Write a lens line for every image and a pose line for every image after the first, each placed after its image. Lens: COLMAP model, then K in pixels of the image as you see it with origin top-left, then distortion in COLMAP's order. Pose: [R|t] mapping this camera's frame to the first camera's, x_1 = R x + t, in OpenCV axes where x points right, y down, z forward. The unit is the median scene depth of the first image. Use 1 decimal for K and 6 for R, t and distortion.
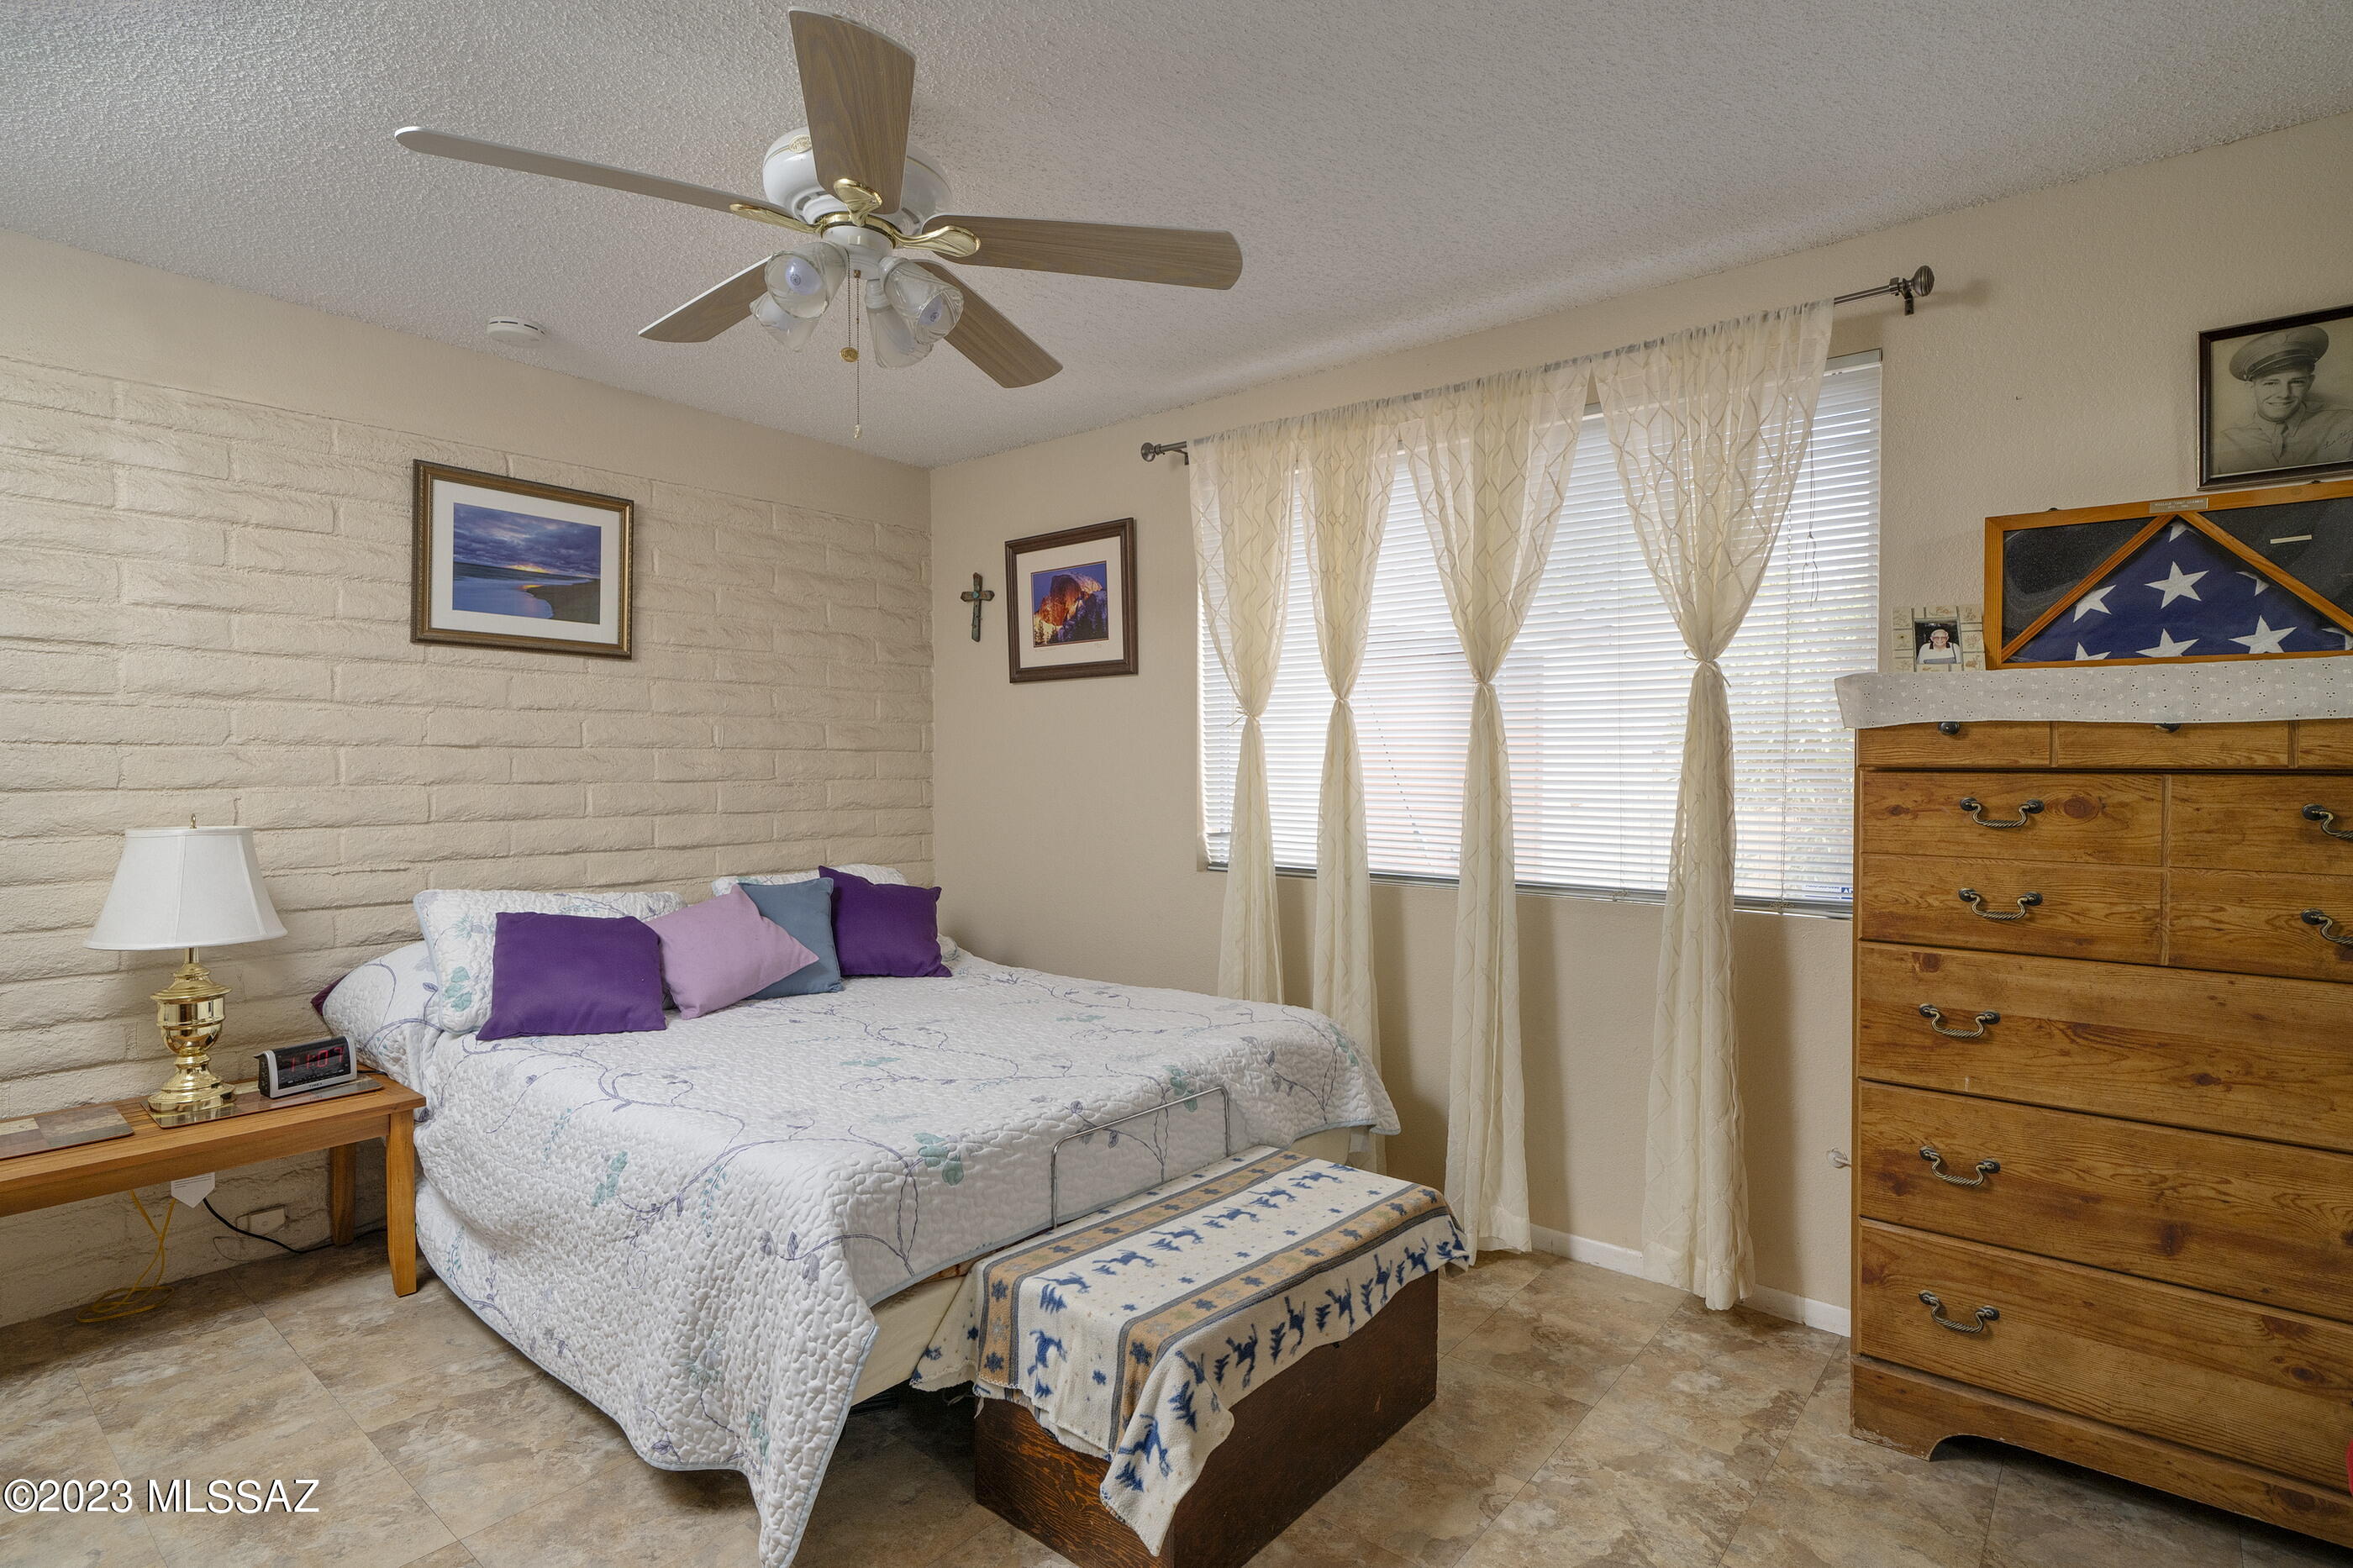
lens RADIAL K [[1184.2, 0, 1185.6], [0, 1184.2, 746.2], [0, 0, 1]] dist [-0.000654, -0.031142]
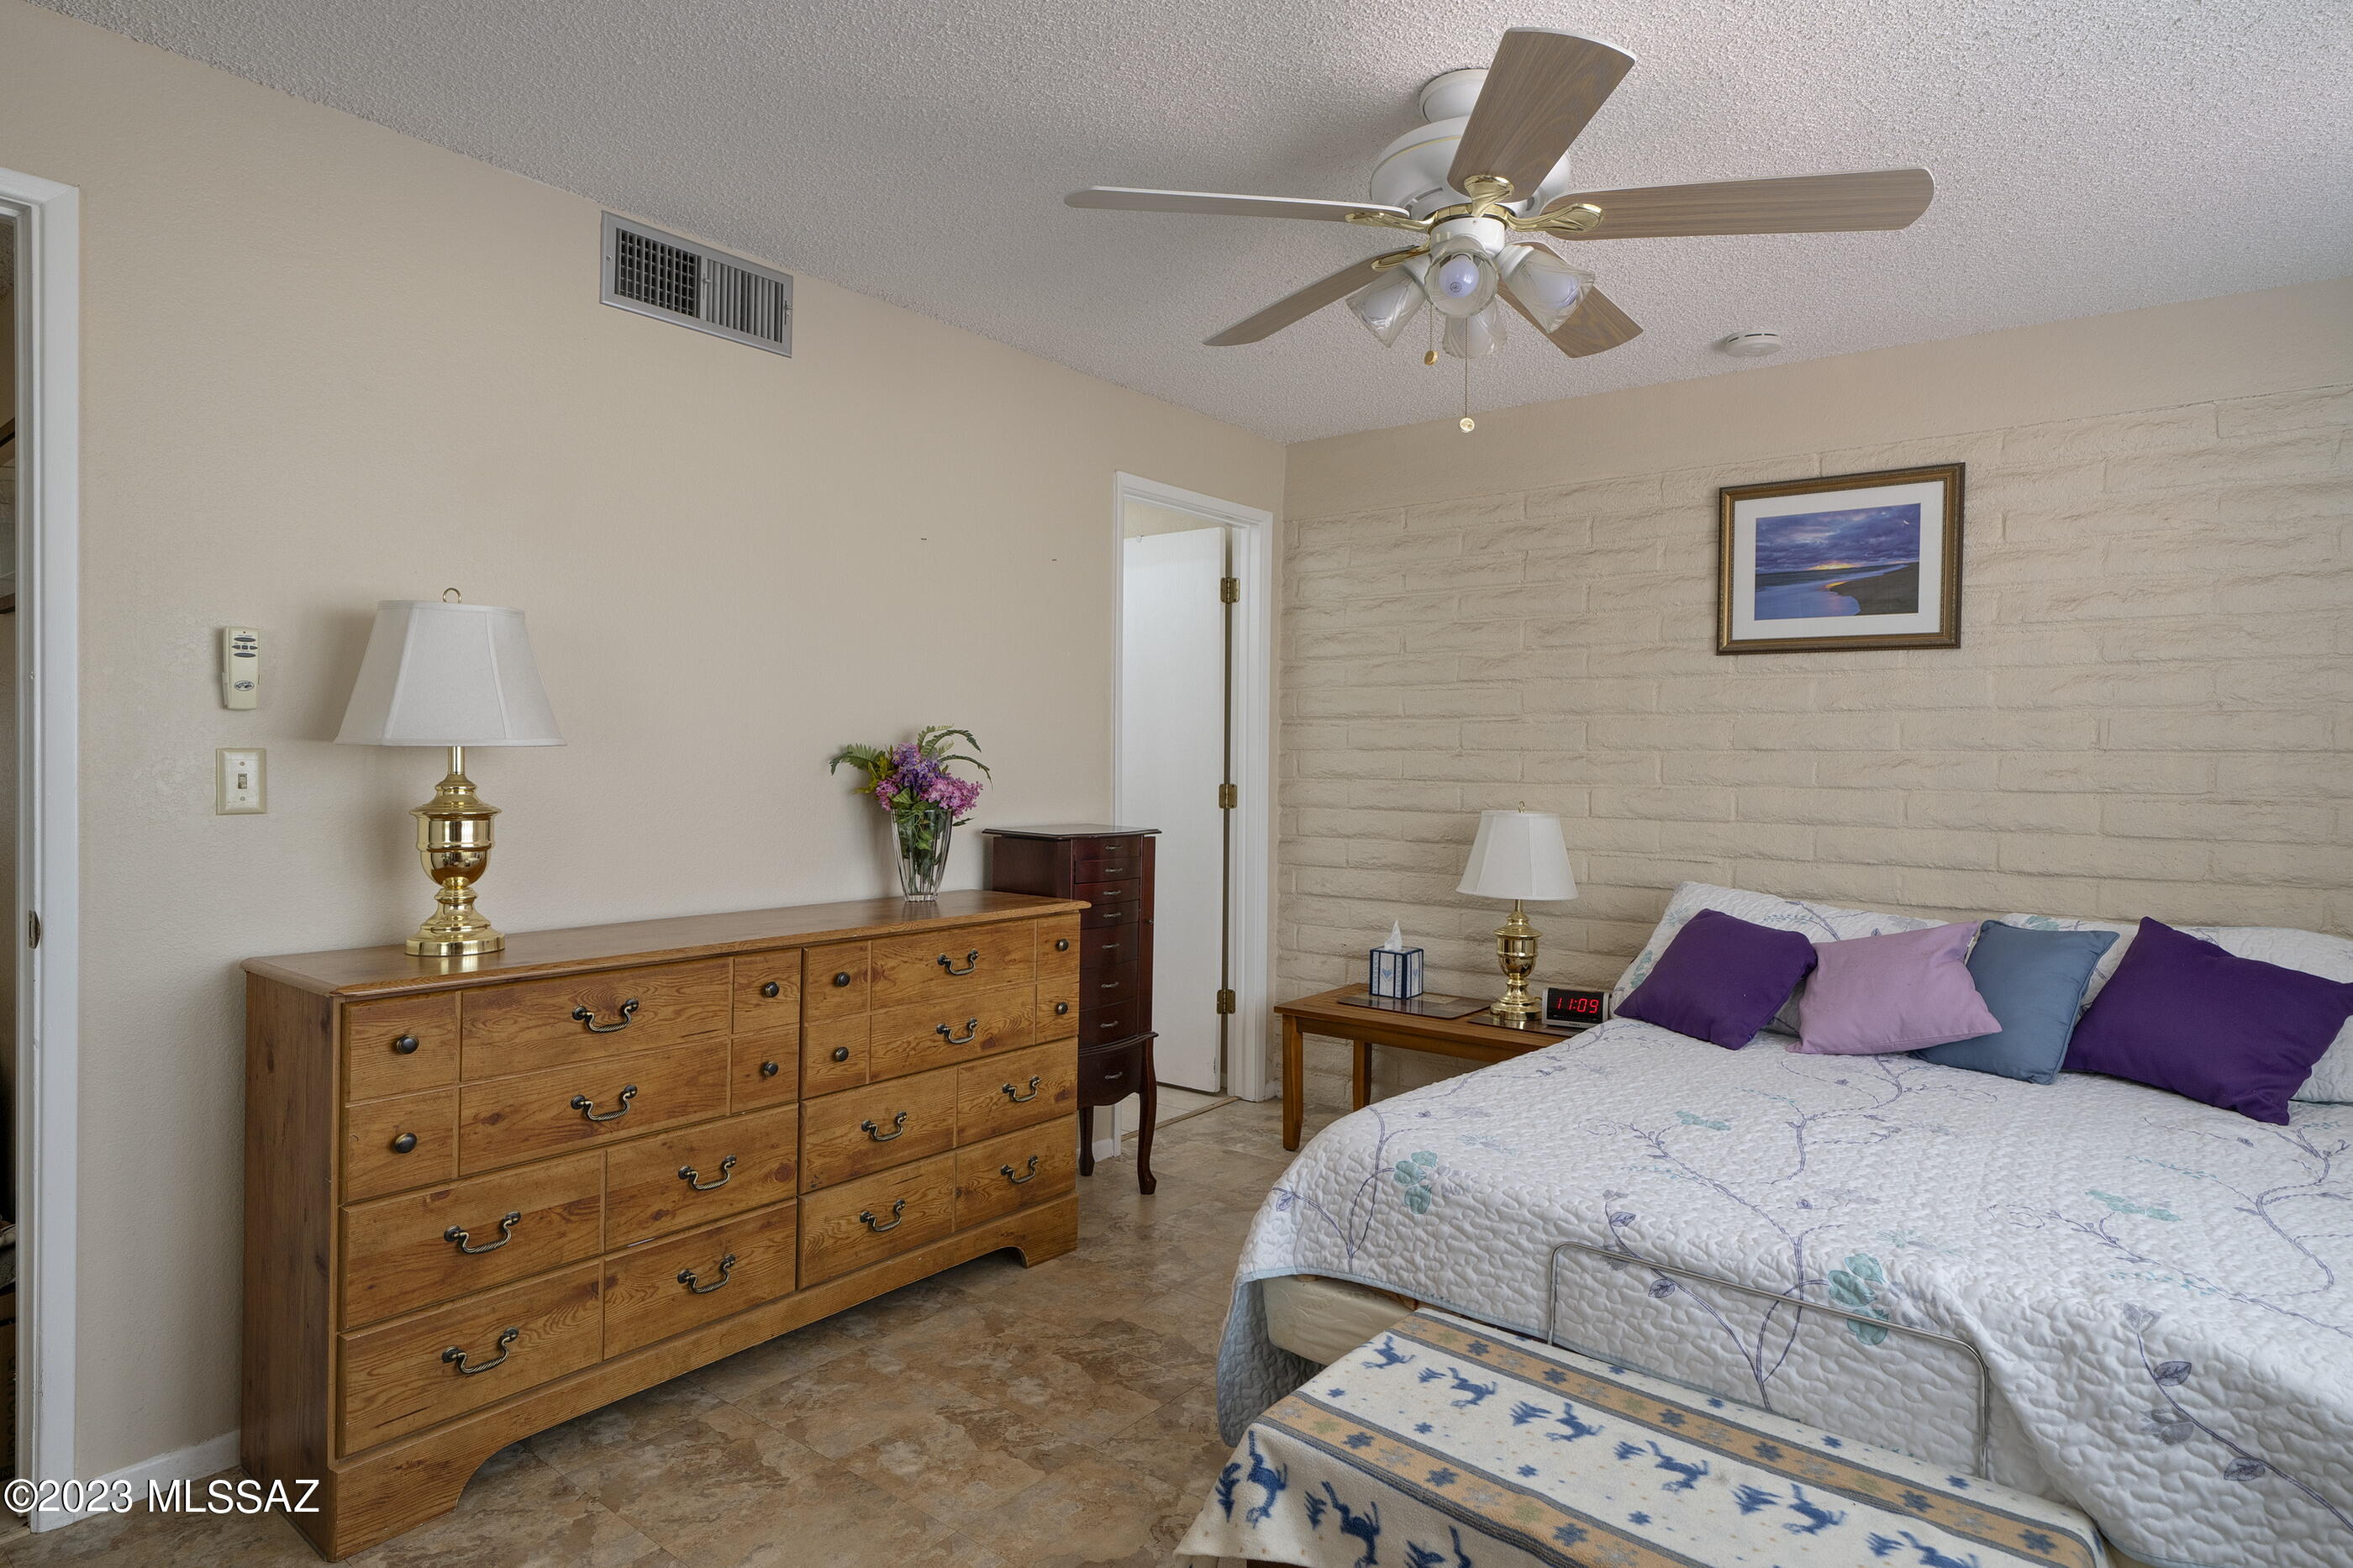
lens RADIAL K [[1254.4, 0, 1179.6], [0, 1254.4, 701.9], [0, 0, 1]] dist [-0.059796, 0.024460]
pose [[0.011421, -0.048092, -0.998778, 0.601267], [-0.001309, 0.998841, -0.048110, 0.013712], [0.999934, 0.001857, 0.011344, 0.609178]]
